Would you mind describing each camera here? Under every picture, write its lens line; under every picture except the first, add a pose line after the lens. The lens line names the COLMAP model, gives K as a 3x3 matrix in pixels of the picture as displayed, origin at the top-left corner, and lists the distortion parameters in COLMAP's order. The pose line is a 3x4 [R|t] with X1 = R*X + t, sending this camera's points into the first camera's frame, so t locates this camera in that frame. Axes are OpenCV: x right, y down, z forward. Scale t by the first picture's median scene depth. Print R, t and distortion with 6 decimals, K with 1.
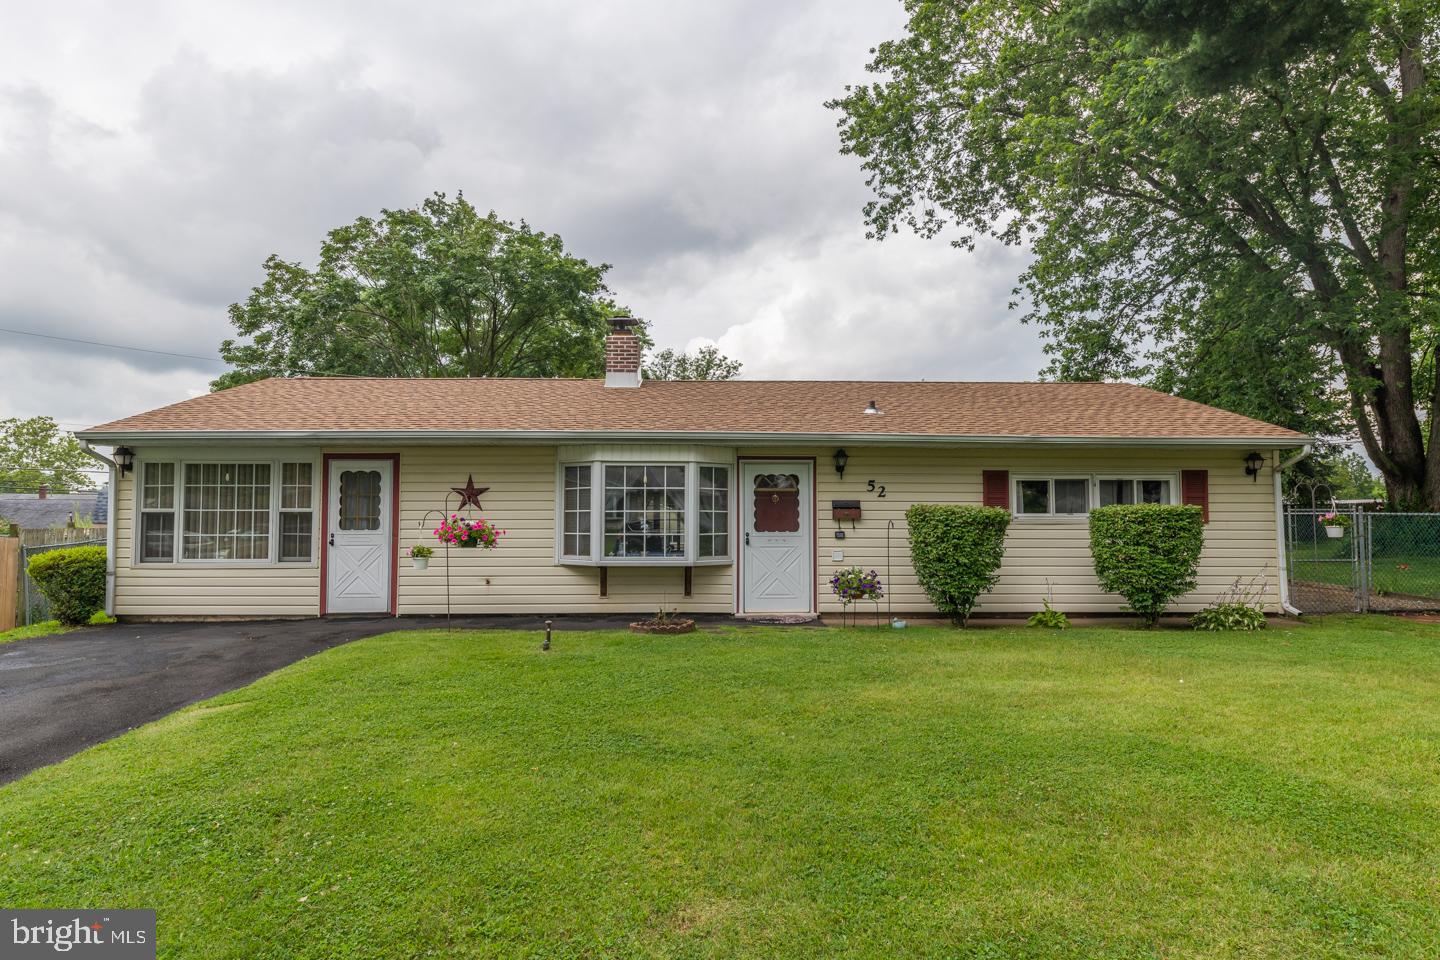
lens RADIAL K [[794.9, 0, 720.0], [0, 794.9, 480.0], [0, 0, 1]] dist [0.002493, 0.000585]
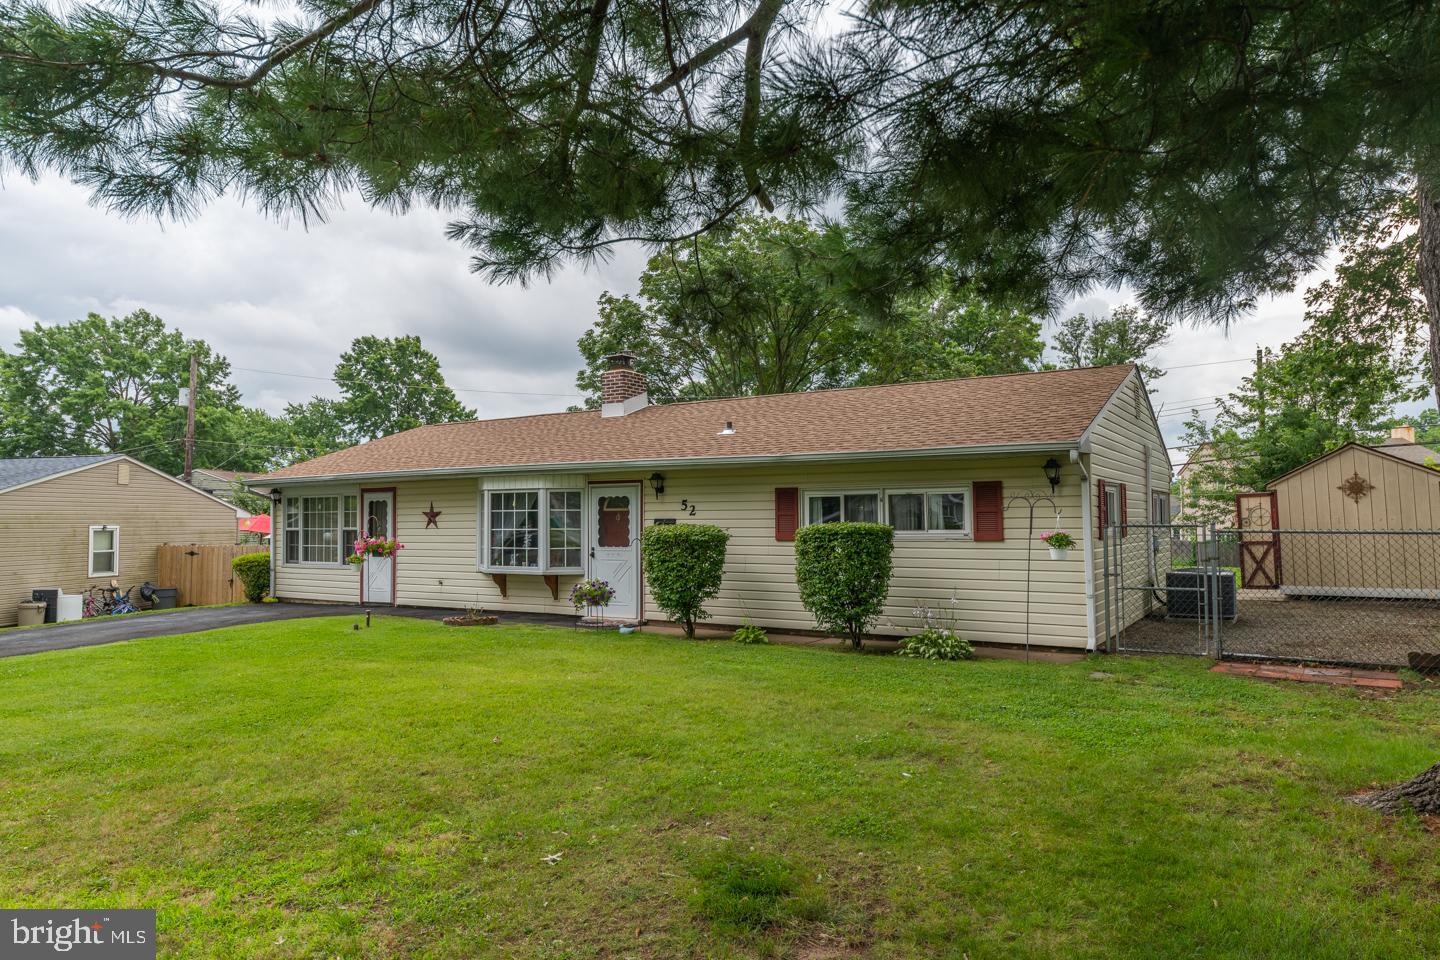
lens RADIAL K [[931.1, 0, 720.0], [0, 931.1, 480.0], [0, 0, 1]] dist [0.004852, 0.000099]
pose [[0.833716, -0.030624, -0.551343, 0.938552], [0.033943, 0.999415, -0.004184, -0.019956], [0.551149, -0.015226, 0.834268, -0.030793]]
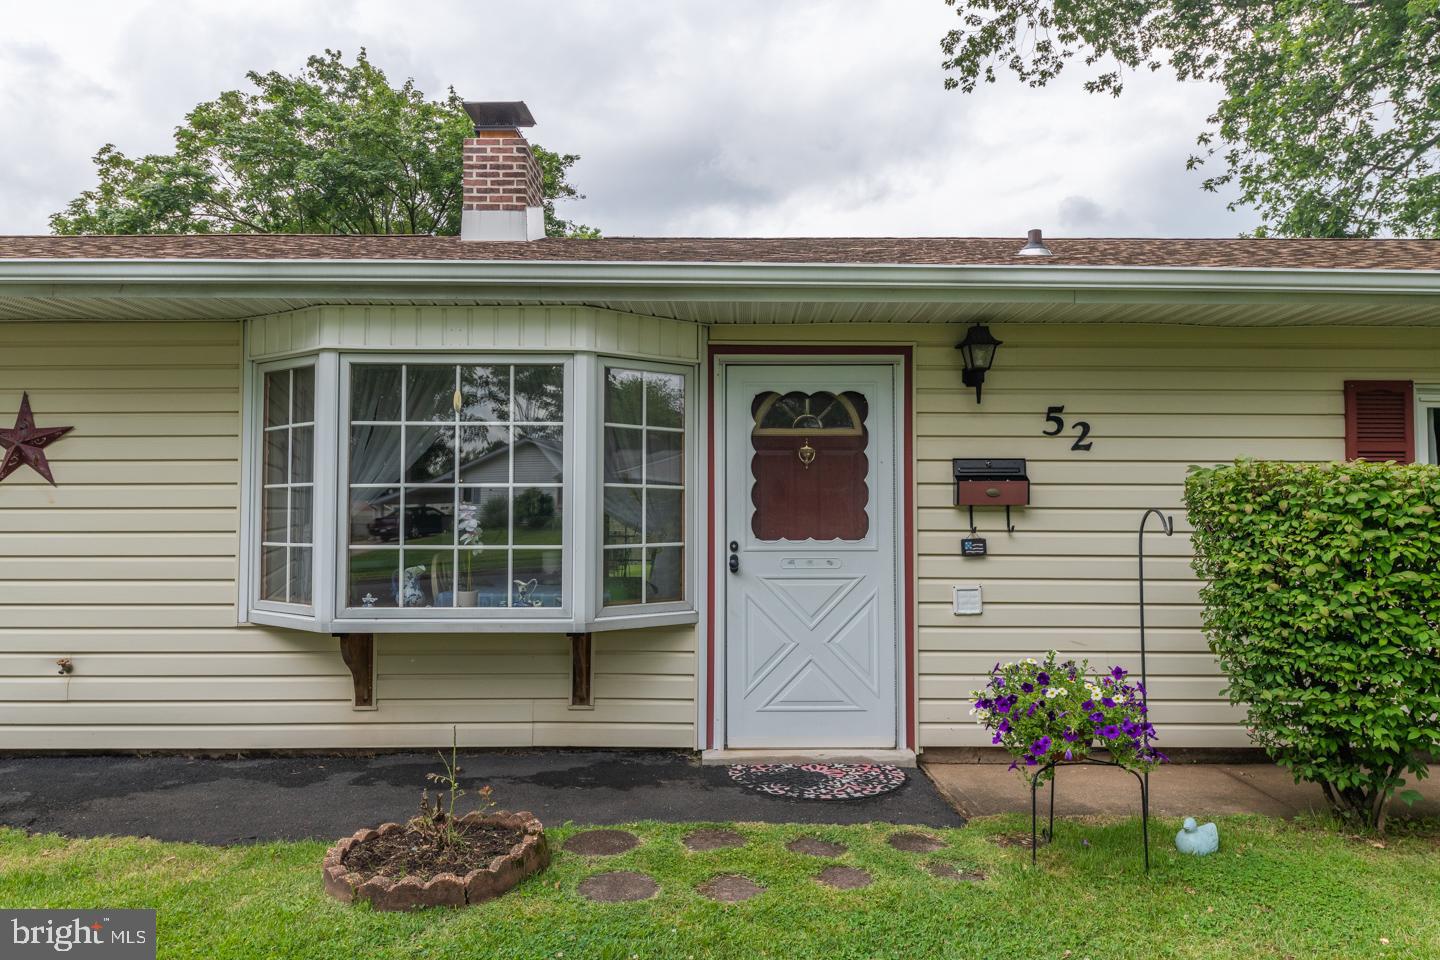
lens RADIAL K [[931.1, 0, 720.0], [0, 931.1, 480.0], [0, 0, 1]] dist [0.004852, 0.000099]
pose [[0.999667, -0.001293, -0.025774, 0.039080], [0.001644, 0.999906, 0.013597, 0.029954], [0.025754, -0.013635, 0.999575, 0.545402]]
